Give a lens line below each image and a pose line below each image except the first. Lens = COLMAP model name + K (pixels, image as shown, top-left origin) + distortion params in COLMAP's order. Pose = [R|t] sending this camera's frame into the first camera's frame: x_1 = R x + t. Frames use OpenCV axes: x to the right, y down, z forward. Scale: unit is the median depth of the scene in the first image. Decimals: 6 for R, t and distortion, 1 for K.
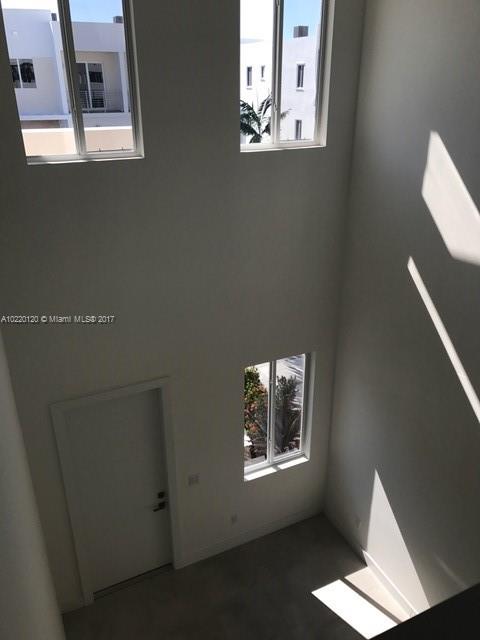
lens RADIAL K [[525.6, 0, 240.0], [0, 525.6, 320.0], [0, 0, 1]] dist [0.009701, -0.000241]
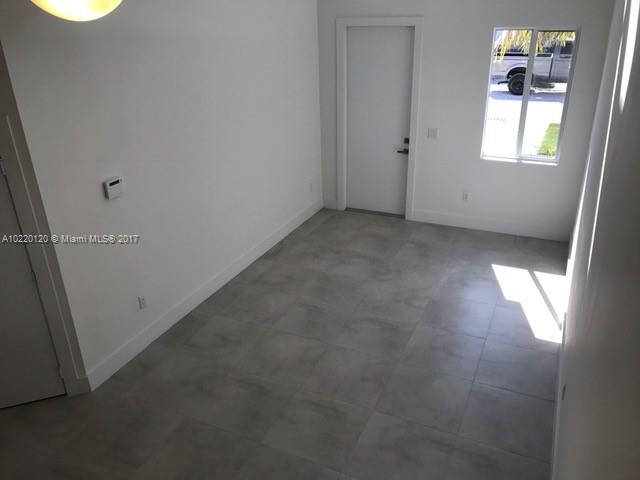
lens RADIAL K [[525.6, 0, 320.0], [0, 525.6, 240.0], [0, 0, 1]] dist [0.009701, -0.000241]
pose [[0.656800, 0.312112, -0.686440, 0.603346], [-0.292421, 0.944507, 0.149655, 0.415906], [0.695056, 0.102436, 0.711620, 0.031758]]
